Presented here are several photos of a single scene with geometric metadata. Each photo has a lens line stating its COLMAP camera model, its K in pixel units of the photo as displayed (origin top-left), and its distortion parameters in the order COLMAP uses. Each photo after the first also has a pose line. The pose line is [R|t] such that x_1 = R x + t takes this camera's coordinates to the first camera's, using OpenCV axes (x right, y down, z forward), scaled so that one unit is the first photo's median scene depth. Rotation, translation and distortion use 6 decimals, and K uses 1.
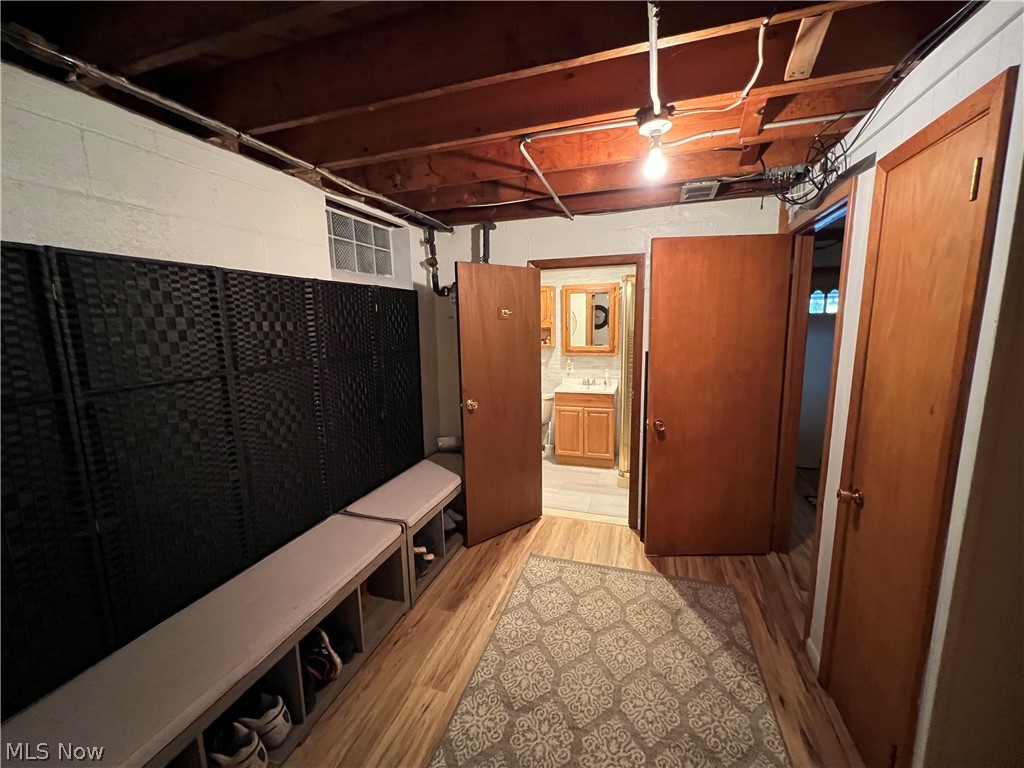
lens RADIAL K [[410.0, 0, 512.9], [0, 410.0, 383.2], [0, 0, 1]] dist [0.000572, -0.000314]
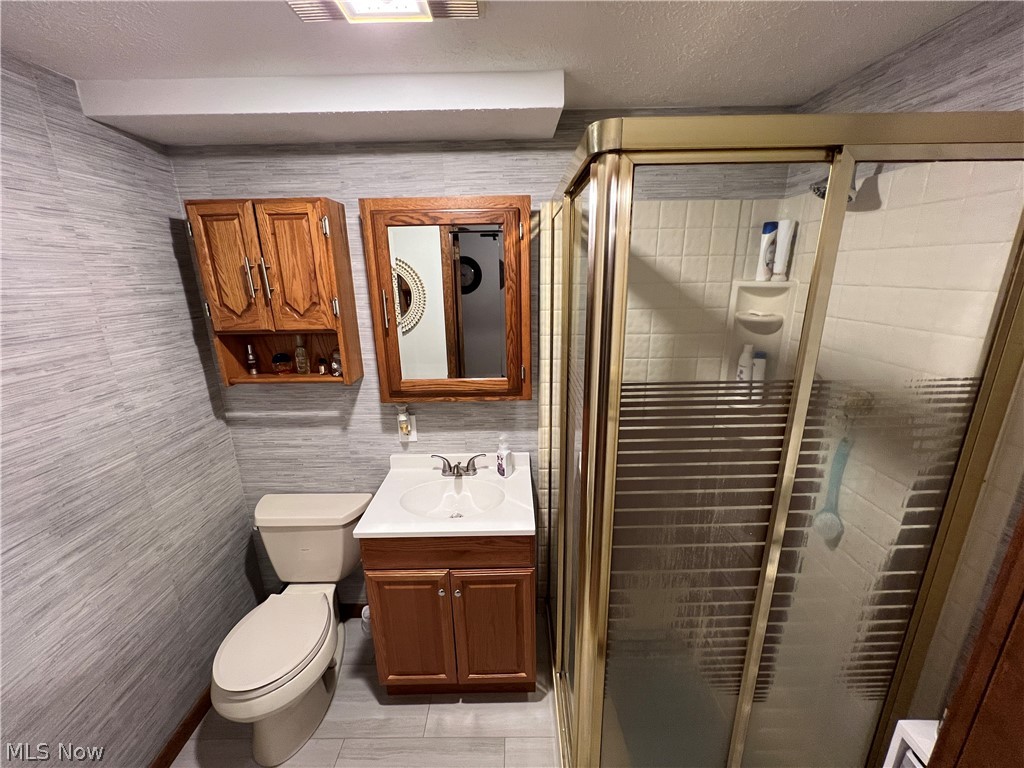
lens RADIAL K [[410.0, 0, 513.7], [0, 410.0, 385.3], [0, 0, 1]] dist [0.000572, -0.000314]
pose [[0.949034, -0.084432, 0.303652, 0.123893], [0.048412, 0.991067, 0.124265, -0.125377], [-0.311432, -0.103231, 0.944645, 0.629110]]
